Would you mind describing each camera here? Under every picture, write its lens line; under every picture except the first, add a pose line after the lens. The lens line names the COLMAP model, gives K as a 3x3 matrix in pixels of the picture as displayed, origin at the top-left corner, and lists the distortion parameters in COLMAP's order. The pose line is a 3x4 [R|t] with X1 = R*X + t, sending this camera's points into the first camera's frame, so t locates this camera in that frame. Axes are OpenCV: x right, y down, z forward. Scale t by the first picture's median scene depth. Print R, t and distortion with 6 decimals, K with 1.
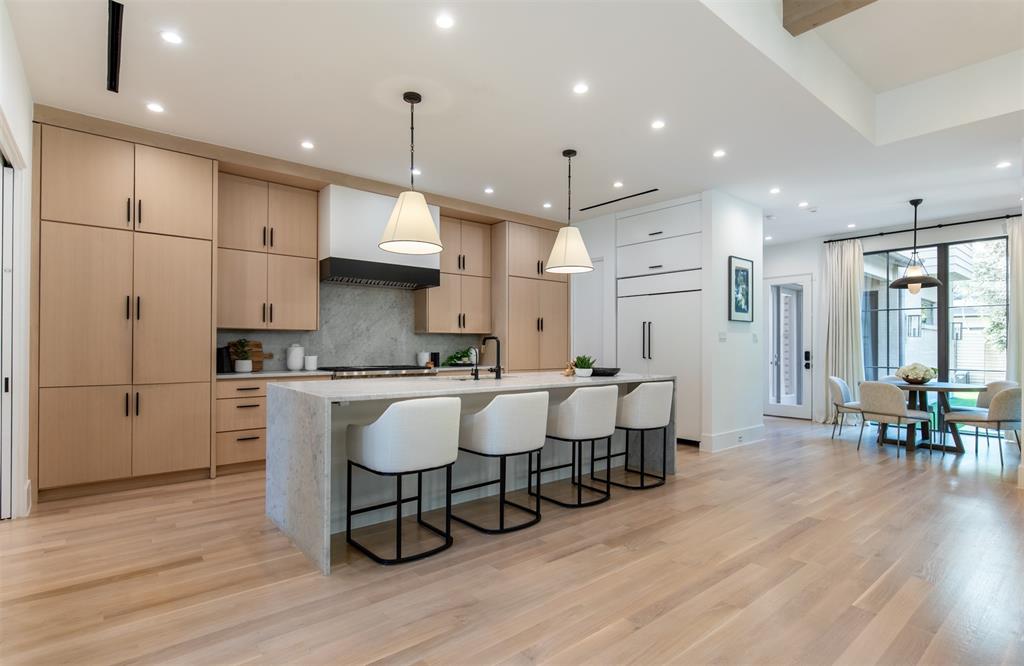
lens RADIAL K [[503.2, 0, 515.4], [0, 503.2, 343.7], [0, 0, 1]] dist [0.000122, -0.001307]
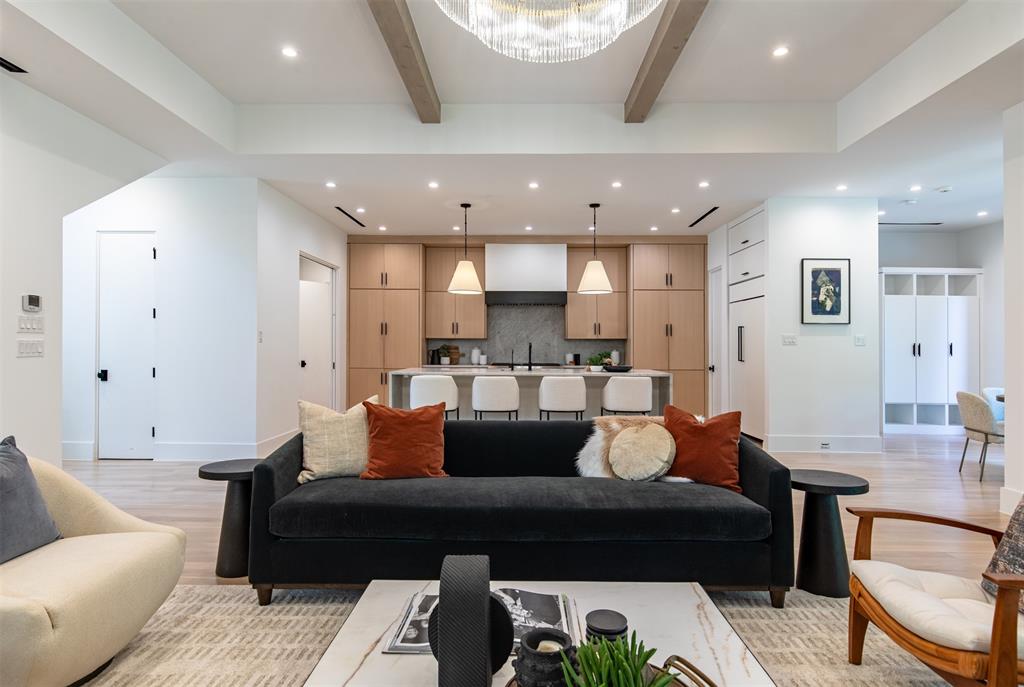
lens RADIAL K [[563.6, 0, 514.6], [0, 563.6, 346.9], [0, 0, 1]] dist [-0.001756, 0.000277]
pose [[0.755483, -0.000979, -0.655168, 0.725600], [0.001429, 0.999999, 0.000153, -0.001207], [0.655167, -0.001052, 0.755483, -0.216989]]
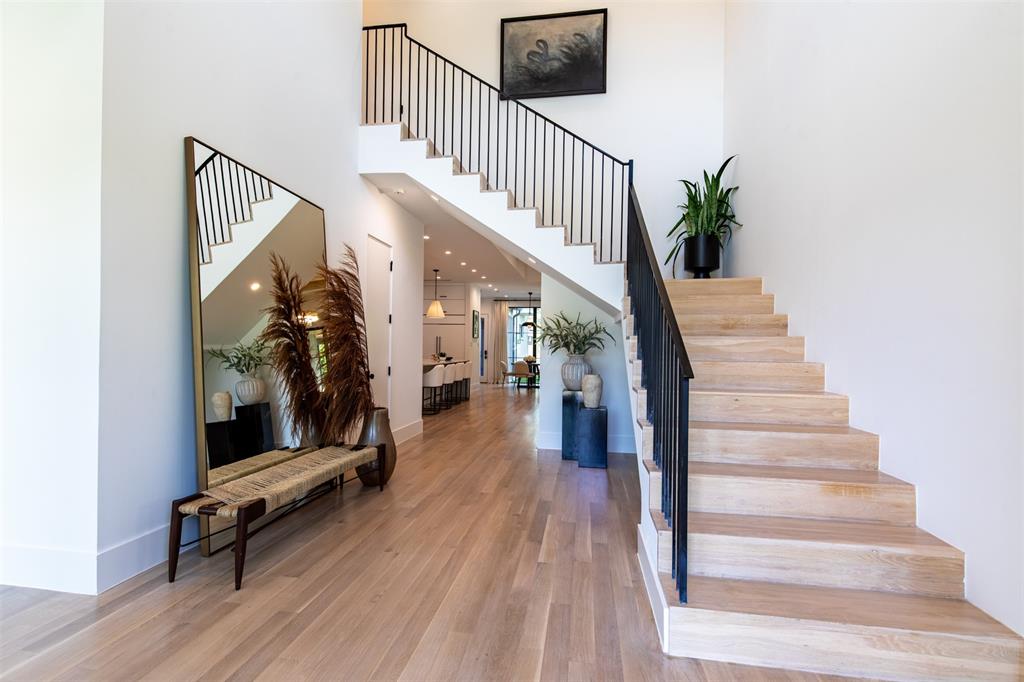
lens RADIAL K [[463.4, 0, 514.6], [0, 463.4, 346.1], [0, 0, 1]] dist [0.008964, -0.001253]
pose [[0.748727, 0.008964, 0.662817, -0.875834], [-0.013608, 0.999906, 0.001848, -0.012529], [-0.662738, -0.010403, 0.748779, -0.762273]]
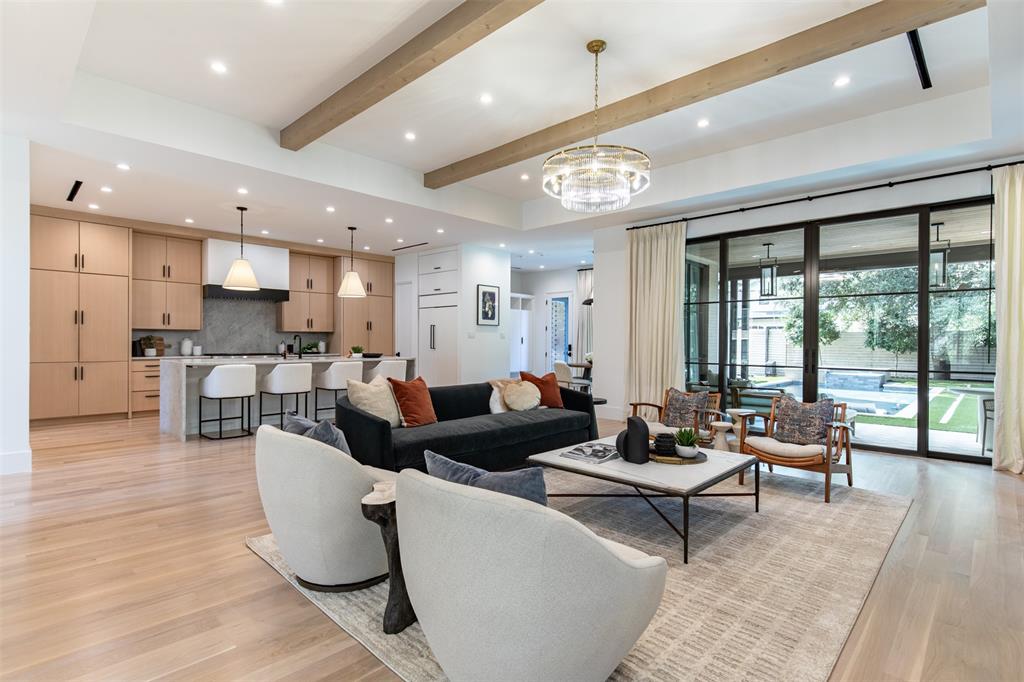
lens RADIAL K [[502.9, 0, 516.4], [0, 502.9, 343.0], [0, 0, 1]] dist [-0.000146, -0.001598]
pose [[0.993872, 0.002762, 0.110500, 0.371452], [-0.003872, 0.999944, 0.009831, -0.004439], [-0.110467, -0.010199, 0.993827, -0.604531]]
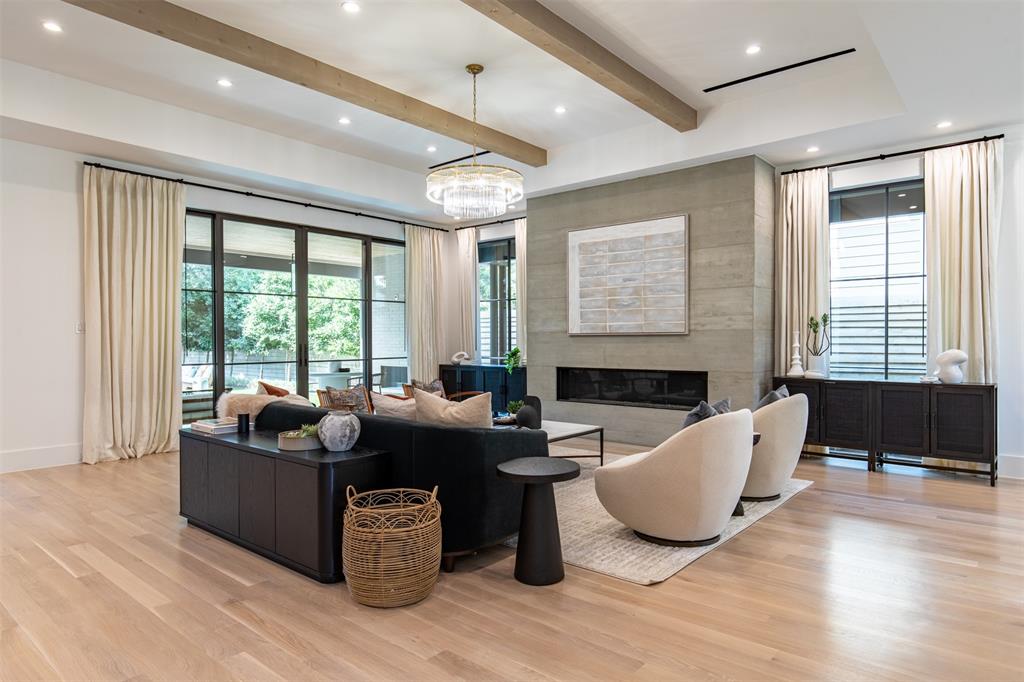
lens RADIAL K [[606.8, 0, 505.9], [0, 606.8, 350.3], [0, 0, 1]] dist [-0.007379, -0.000556]
pose [[-0.172193, -0.020599, 0.984848, -0.299216], [-0.005537, 0.999786, 0.019943, -0.000802], [-0.985048, -0.002019, -0.172270, 0.122669]]
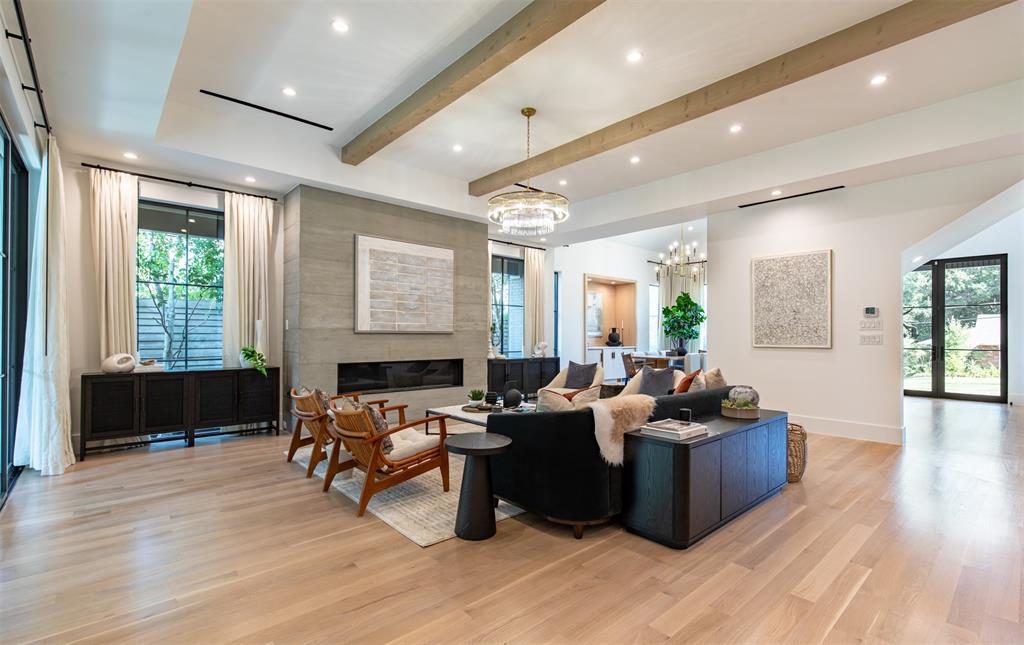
lens RADIAL K [[463.1, 0, 516.0], [0, 463.1, 329.9], [0, 0, 1]] dist [0.001951, 0.000461]
pose [[-0.999259, -0.008274, -0.037602, 0.588437], [-0.007428, 0.999717, -0.022598, 0.007167], [0.037778, -0.022302, -0.999037, 0.787923]]
